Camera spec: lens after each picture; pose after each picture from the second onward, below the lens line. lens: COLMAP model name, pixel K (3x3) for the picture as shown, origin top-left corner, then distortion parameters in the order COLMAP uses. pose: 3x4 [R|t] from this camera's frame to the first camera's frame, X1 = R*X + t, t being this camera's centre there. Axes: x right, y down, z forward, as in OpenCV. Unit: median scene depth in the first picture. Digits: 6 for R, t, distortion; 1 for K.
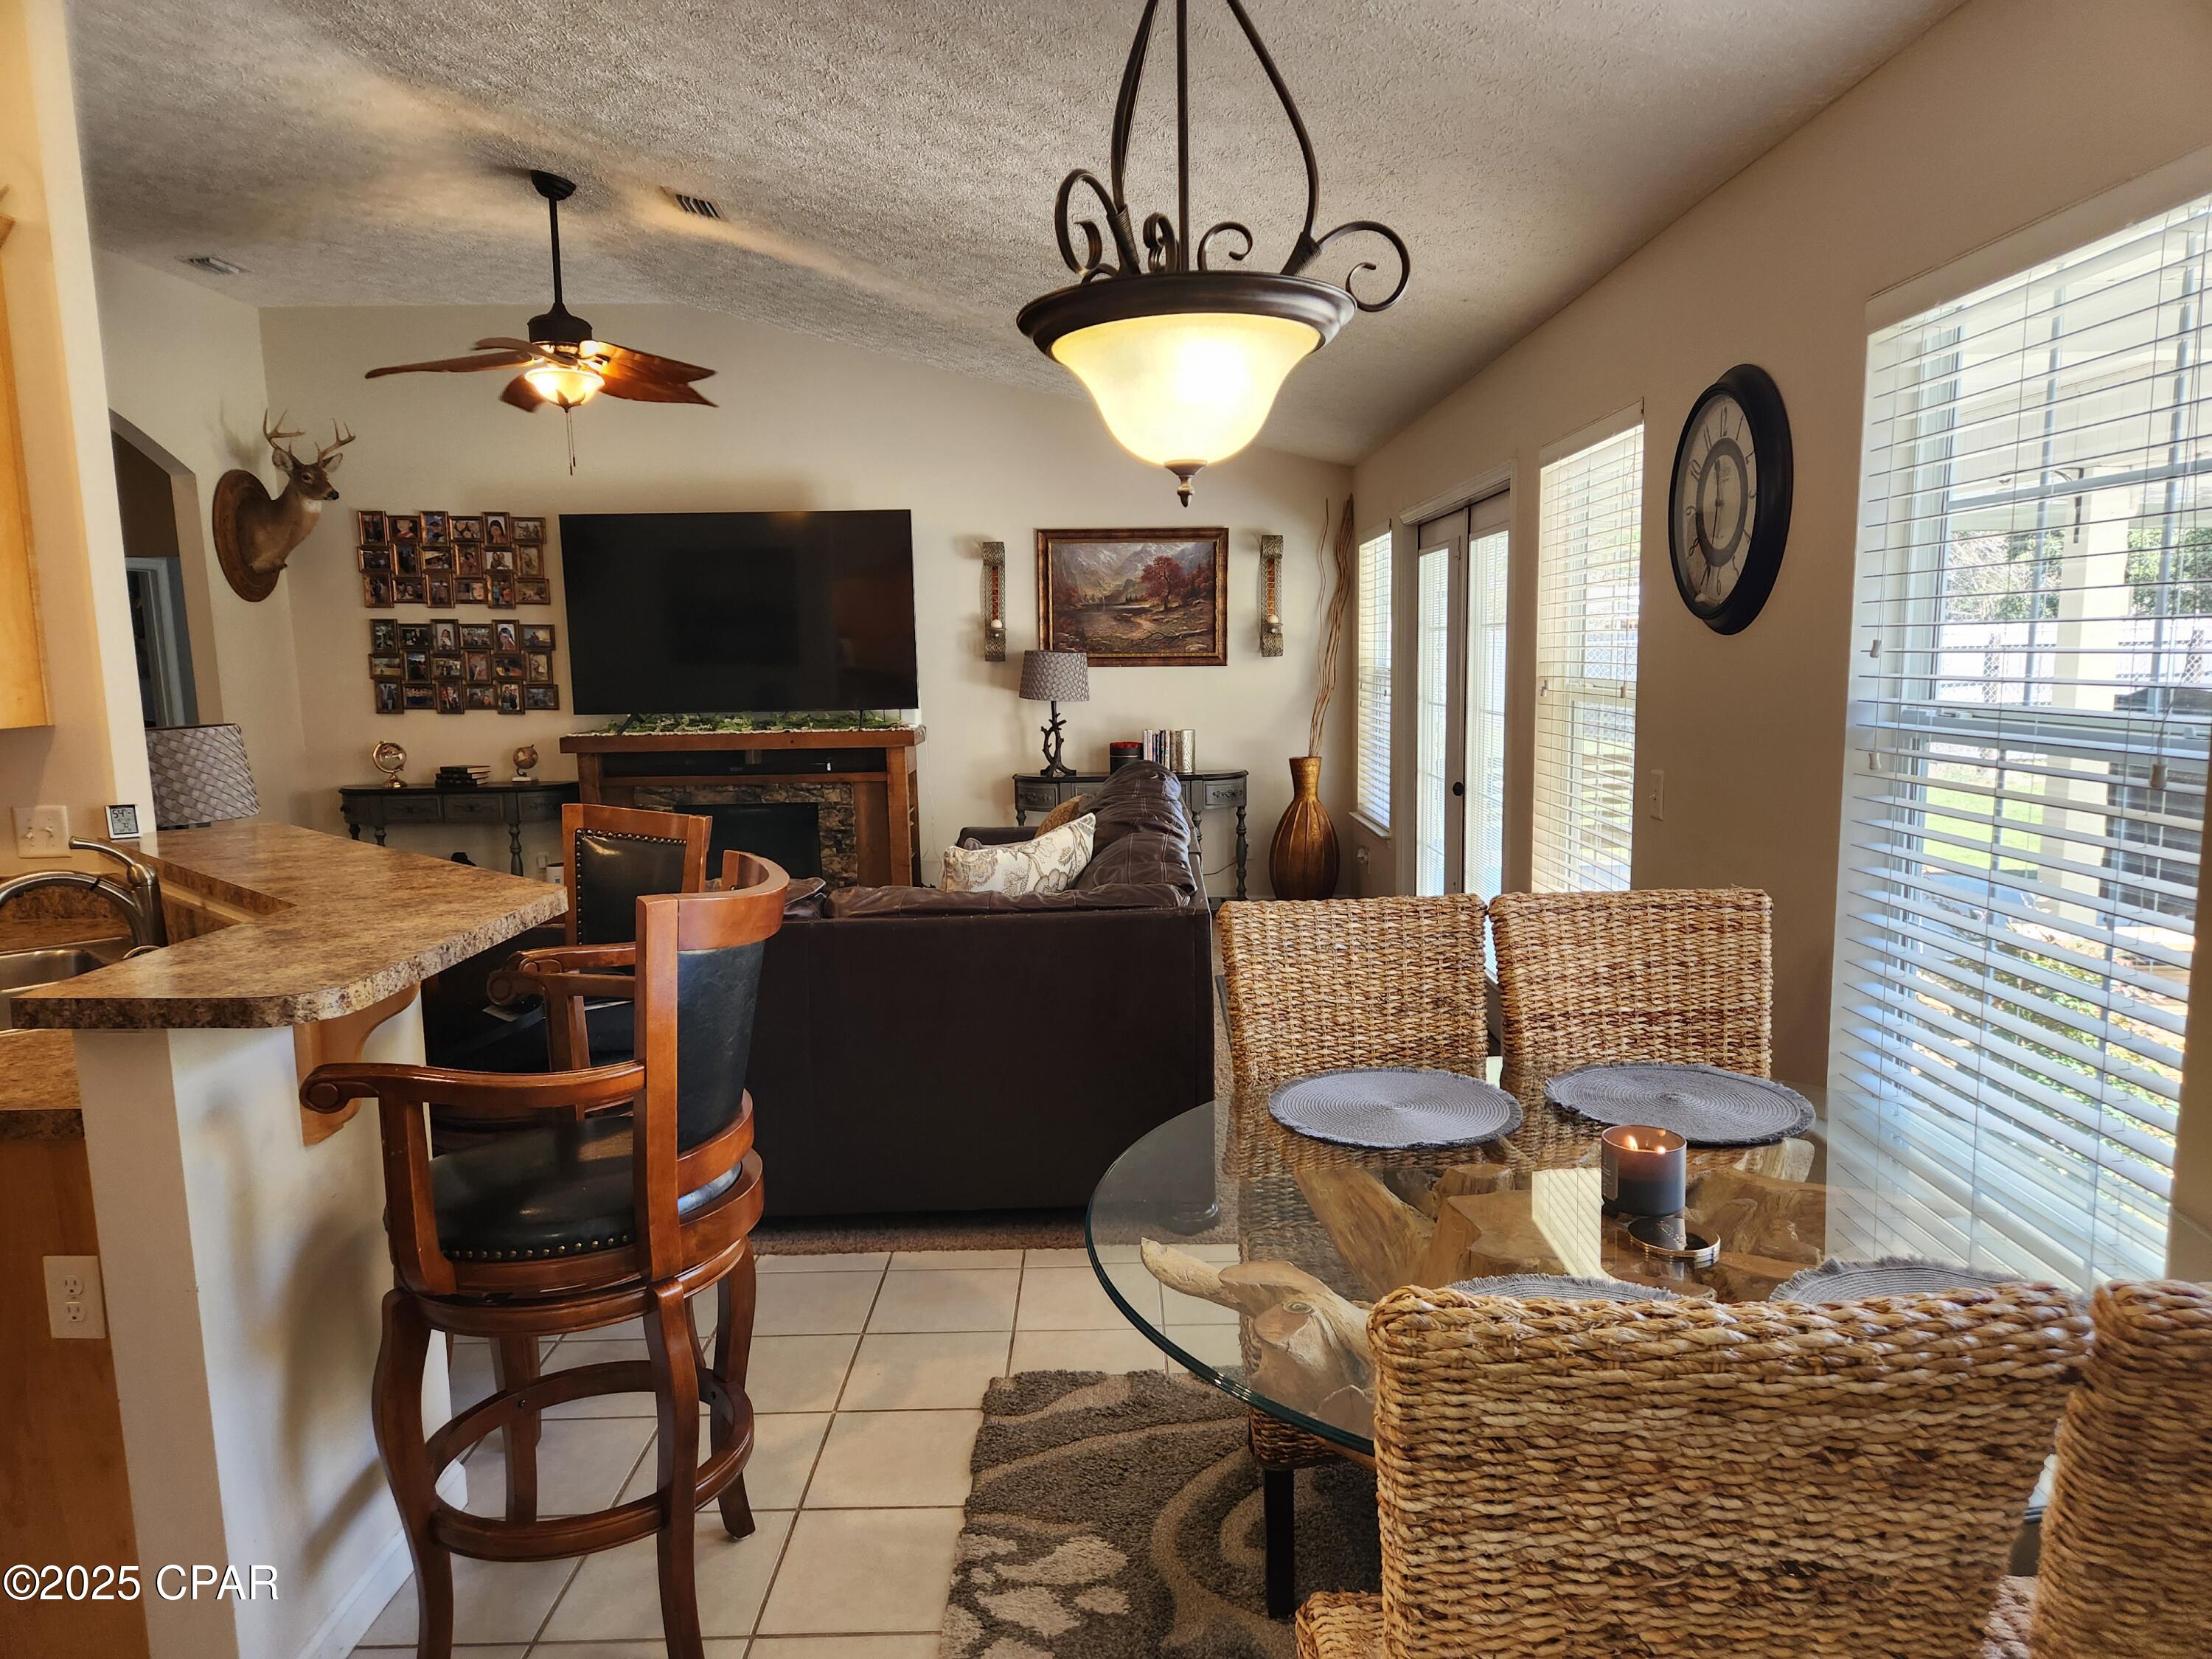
lens RADIAL K [[1457.5, 0, 1111.1], [0, 1457.5, 819.3], [0, 0, 1]] dist [0.075562, -0.058880]
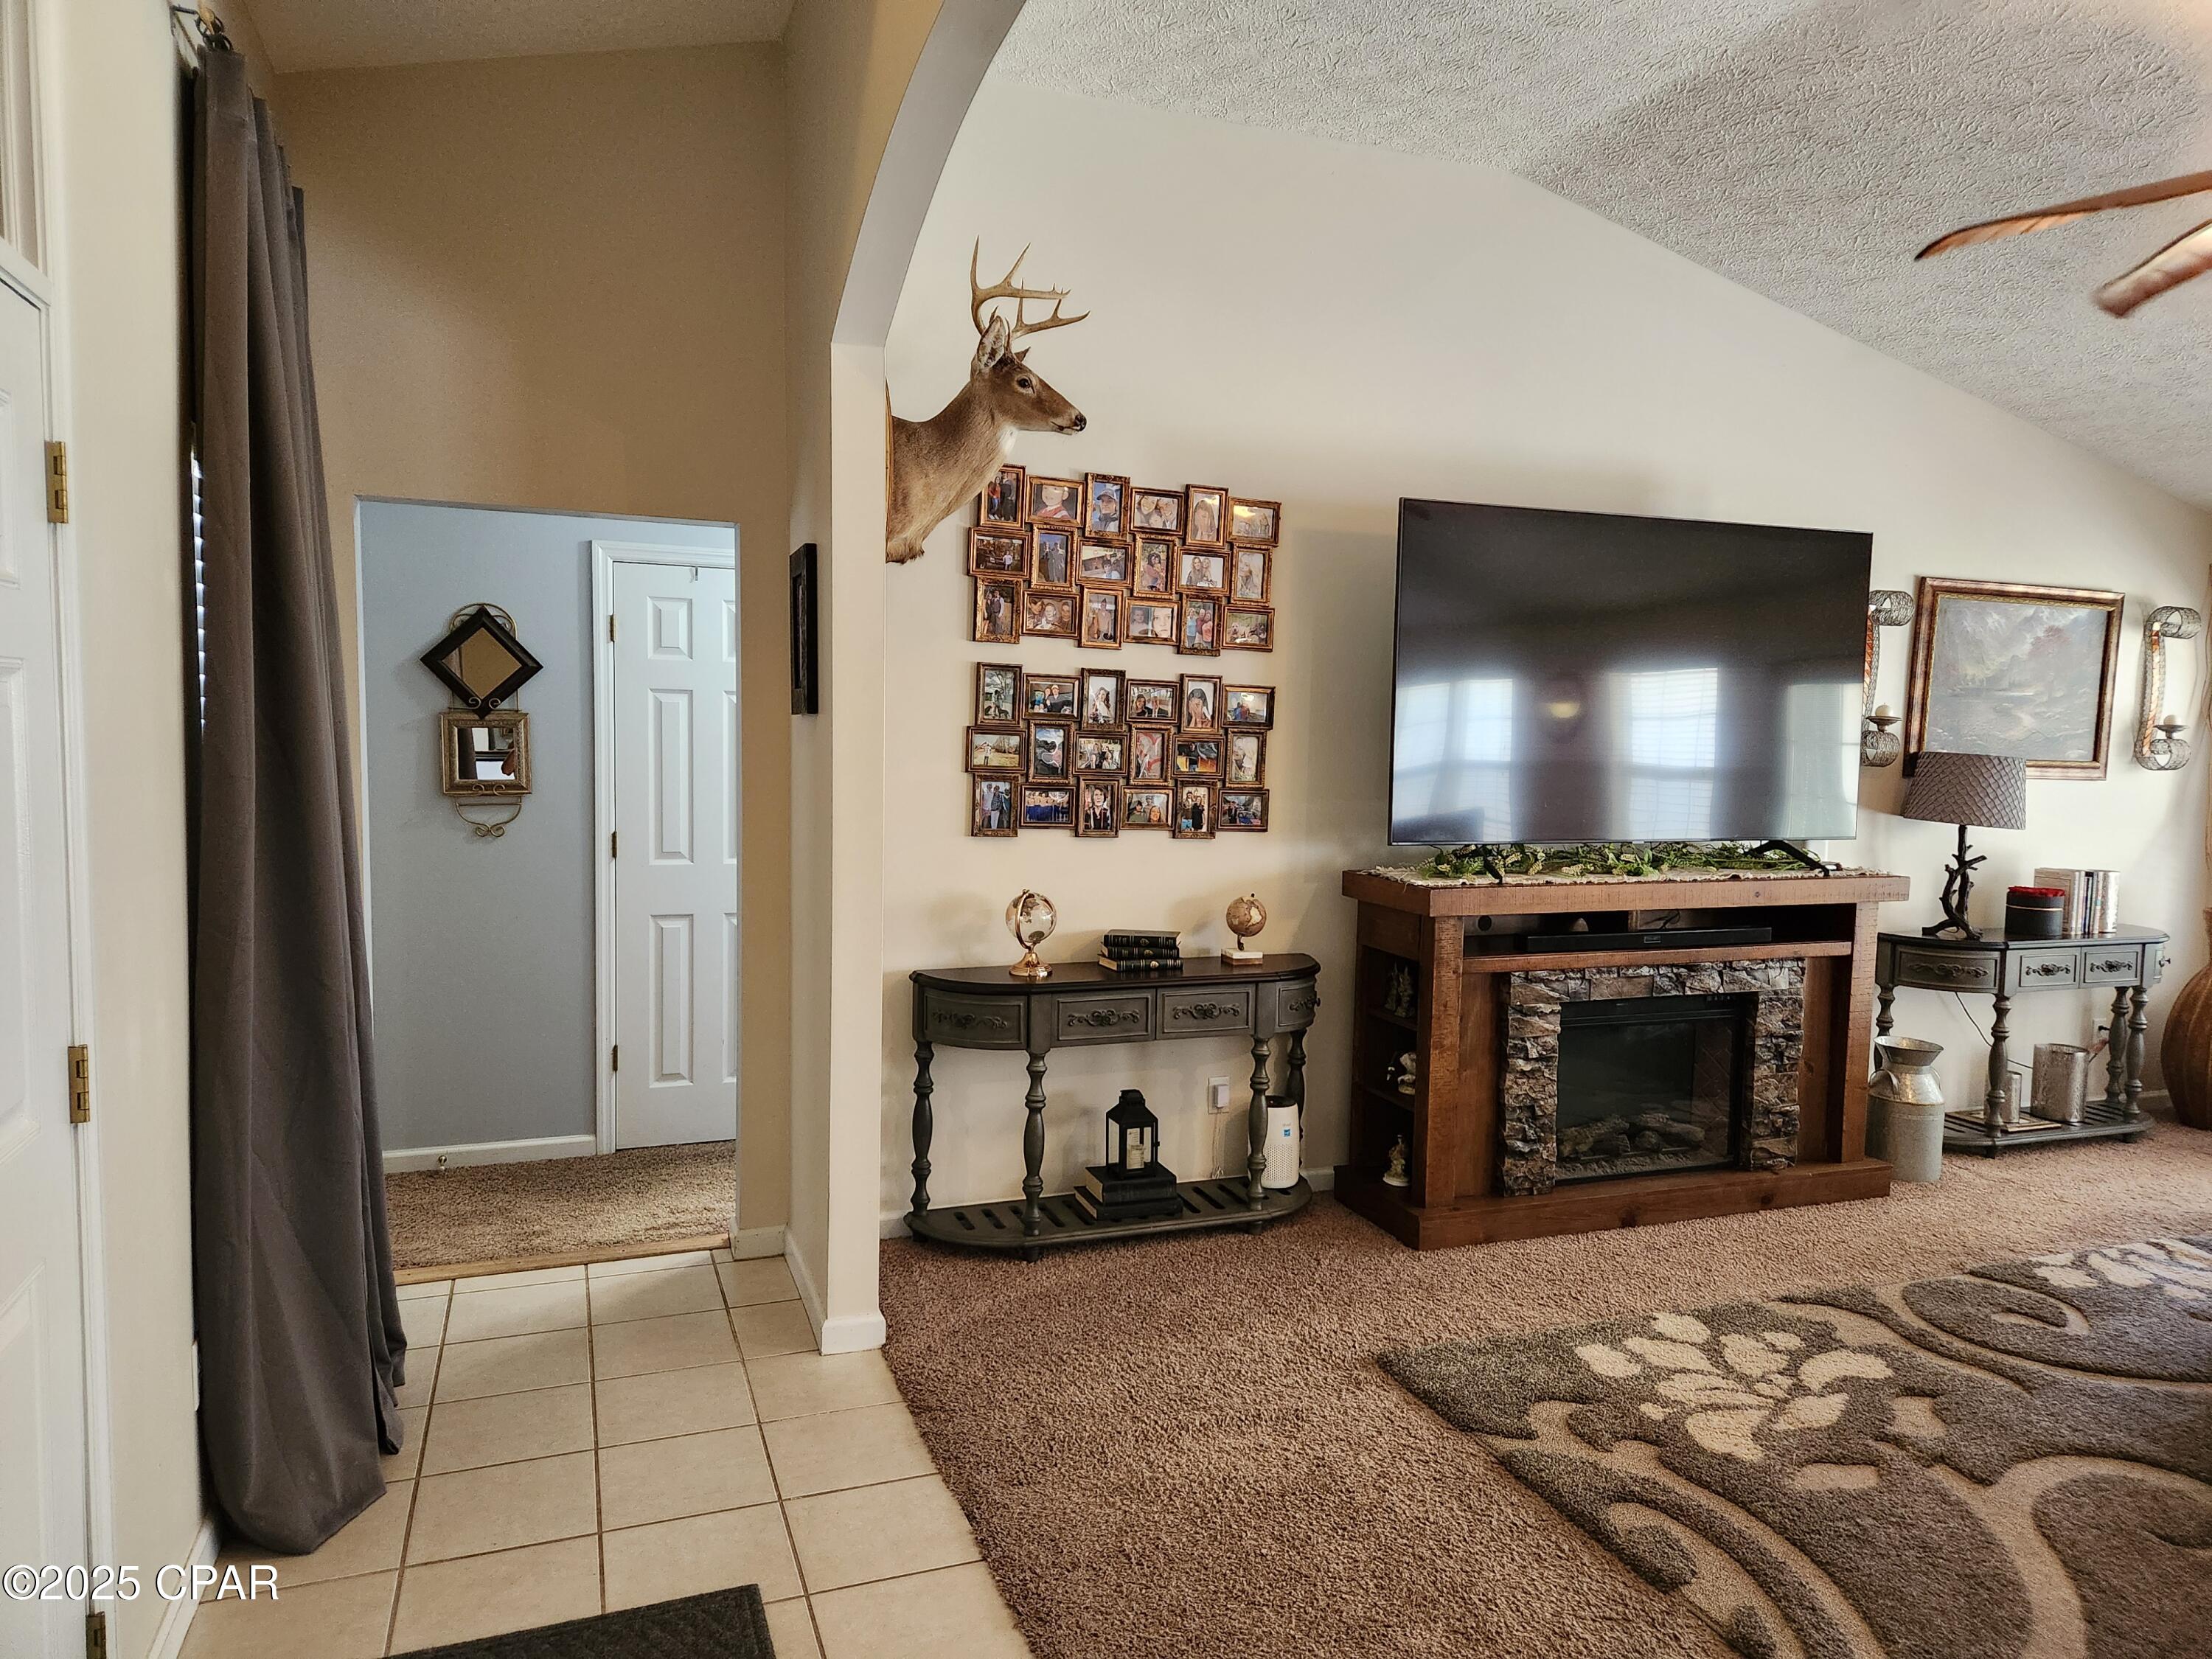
lens RADIAL K [[1457.5, 0, 1126.9], [0, 1457.5, 838.8], [0, 0, 1]] dist [0.075562, -0.058880]
pose [[0.937048, 0.010855, 0.349032, -0.636980], [0.002497, 0.999283, -0.037783, -0.050405], [-0.349192, 0.036276, 0.936349, 0.483737]]
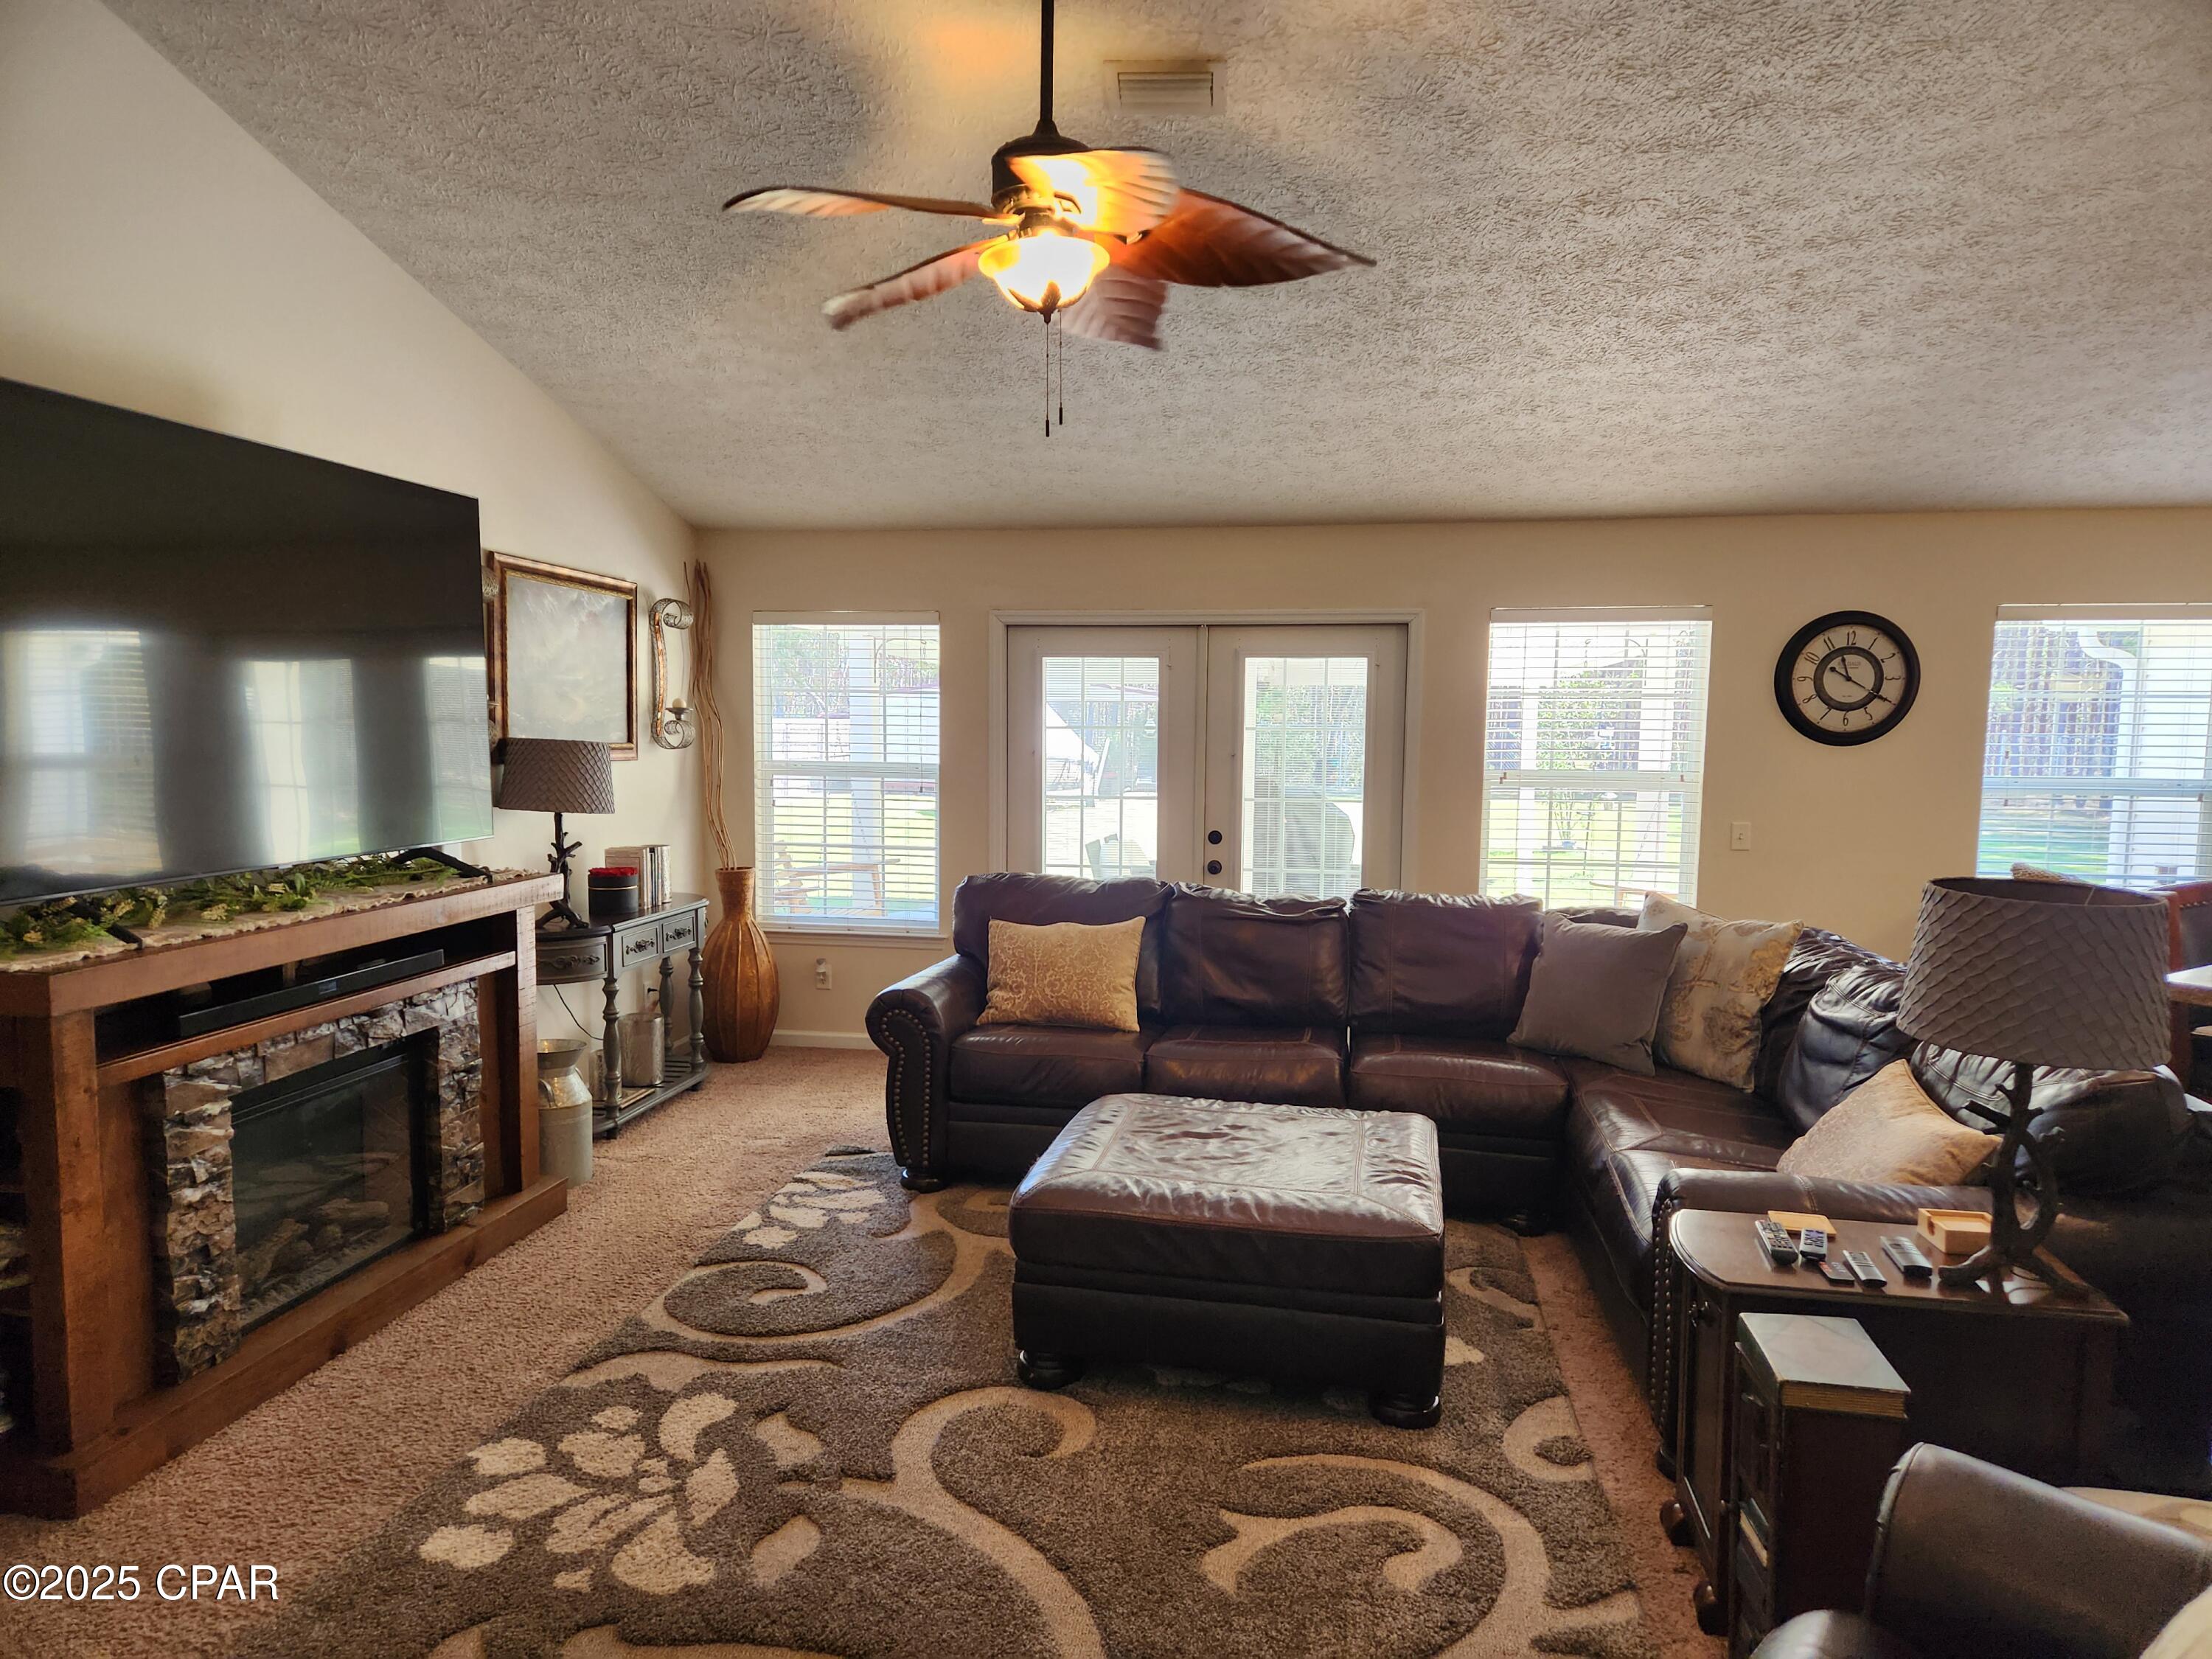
lens RADIAL K [[1457.5, 0, 1095.9], [0, 1457.5, 862.1], [0, 0, 1]] dist [0.075562, -0.058880]
pose [[0.173942, -0.076074, 0.981813, -0.647852], [0.101839, 0.993056, 0.058903, -0.073692], [-0.979476, 0.089741, 0.180481, 0.633866]]
